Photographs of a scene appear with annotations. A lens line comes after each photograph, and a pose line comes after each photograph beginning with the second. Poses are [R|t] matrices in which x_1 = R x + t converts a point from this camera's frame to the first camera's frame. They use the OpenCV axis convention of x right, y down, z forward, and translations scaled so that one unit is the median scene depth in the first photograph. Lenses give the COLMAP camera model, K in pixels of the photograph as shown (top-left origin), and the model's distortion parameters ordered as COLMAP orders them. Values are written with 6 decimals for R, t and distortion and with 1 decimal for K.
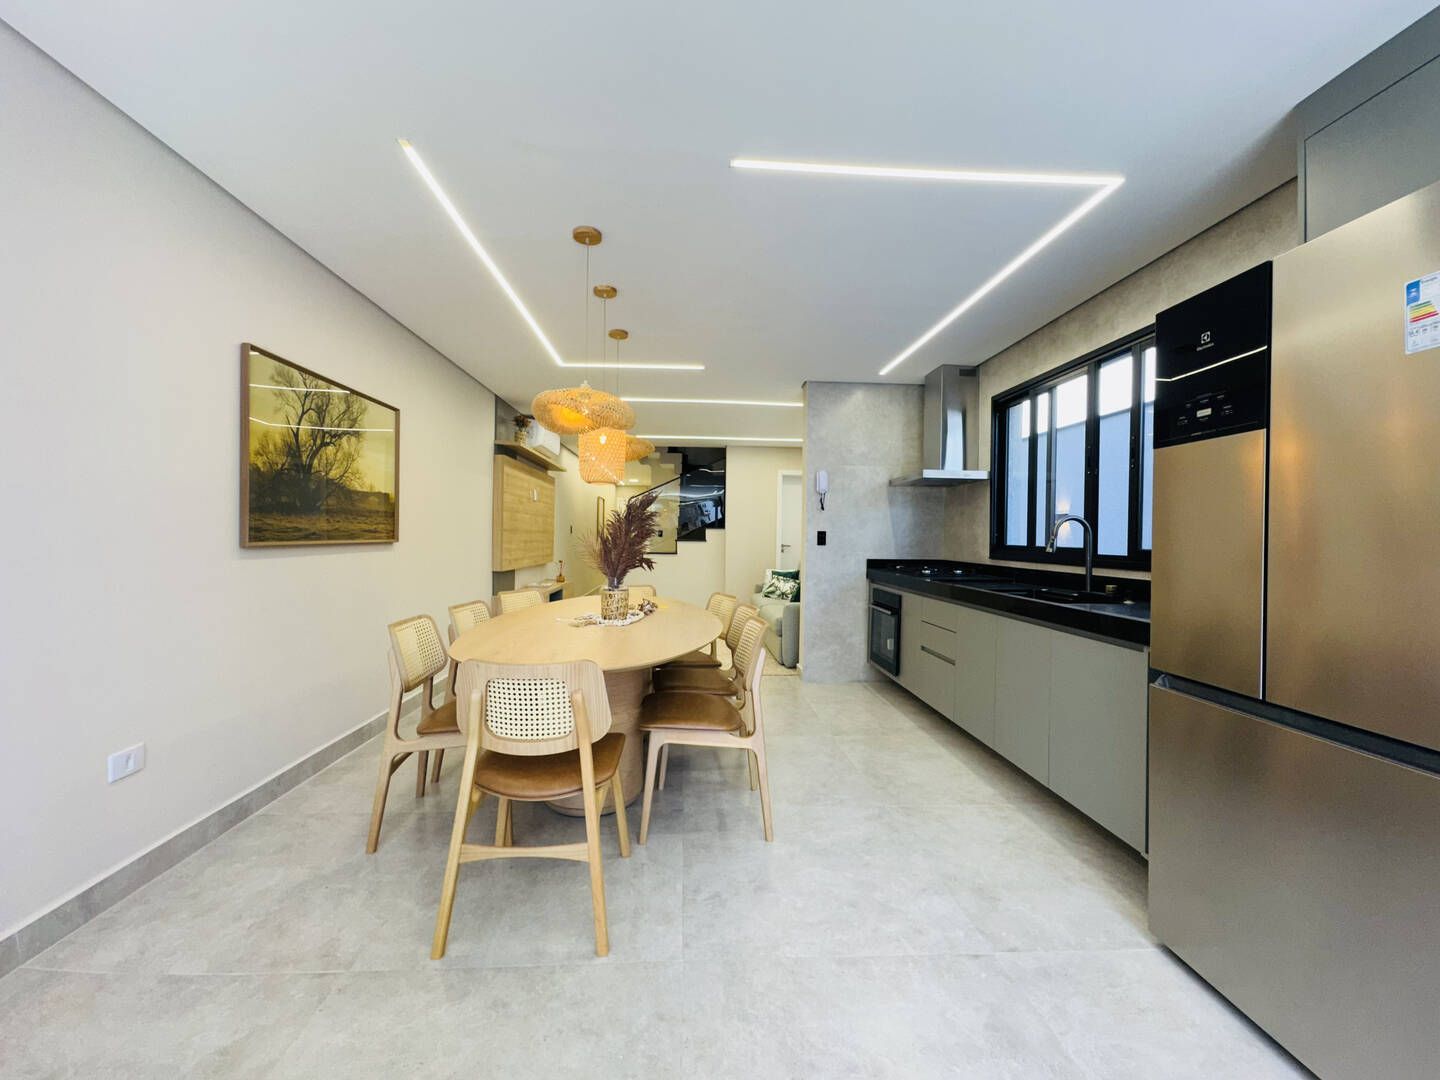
lens RADIAL K [[566.2, 0, 720.0], [0, 566.2, 540.0], [0, 0, 1]] dist [0.001039, -0.009365]
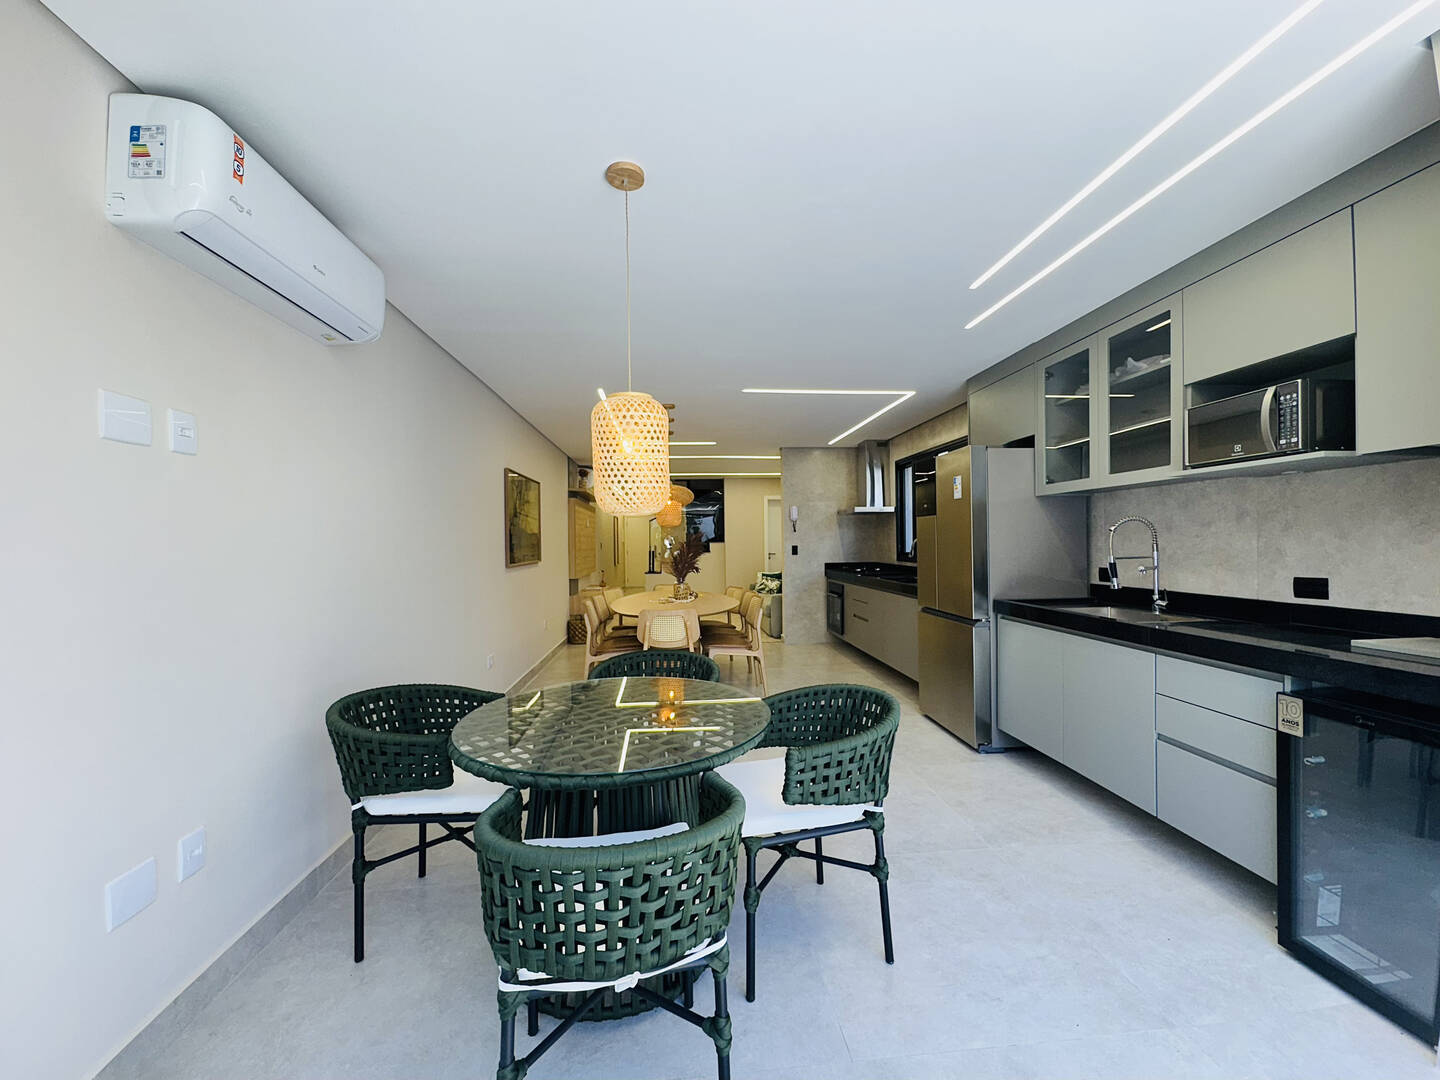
lens RADIAL K [[566.2, 0, 720.0], [0, 566.2, 540.0], [0, 0, 1]] dist [0.001039, -0.009365]
pose [[0.999362, -0.027165, 0.023199, -0.056567], [0.027427, 0.999563, -0.011054, -0.019557], [-0.022889, 0.011684, 0.999670, -0.522835]]
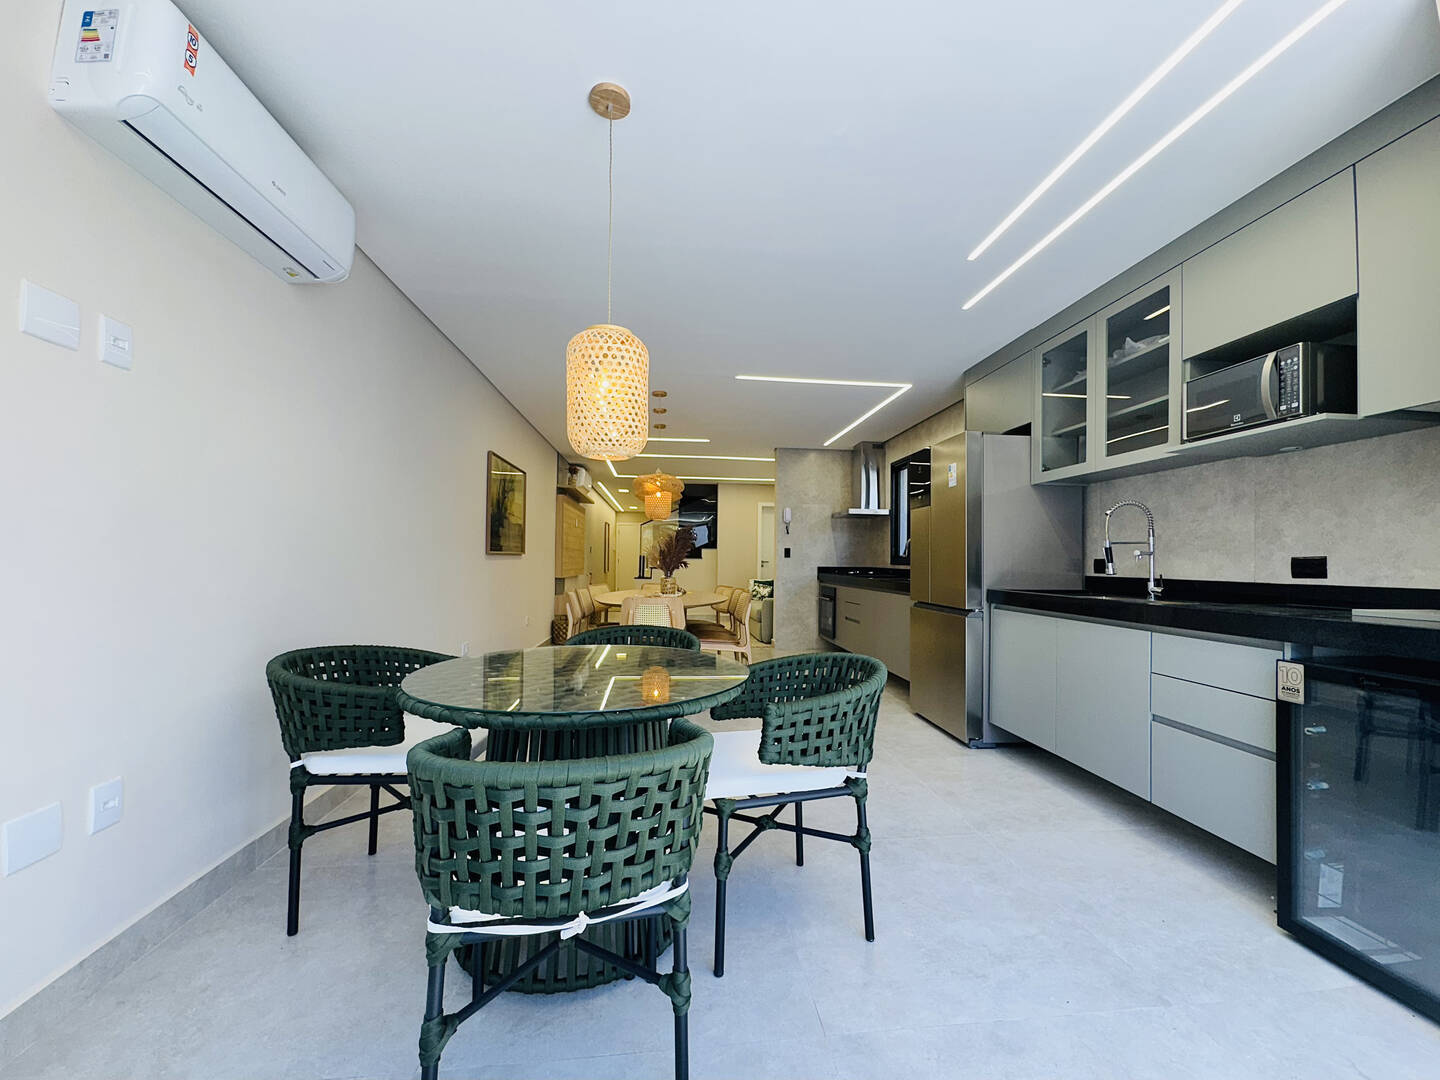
lens RADIAL K [[574.4, 0, 729.8], [0, 574.4, 547.8], [0, 0, 1]] dist [0.001887, -0.009210]
pose [[0.998762, -0.001798, 0.049715, -0.047402], [0.003135, 0.999635, -0.026830, 0.023517], [-0.049649, 0.026953, 0.998403, -0.505959]]
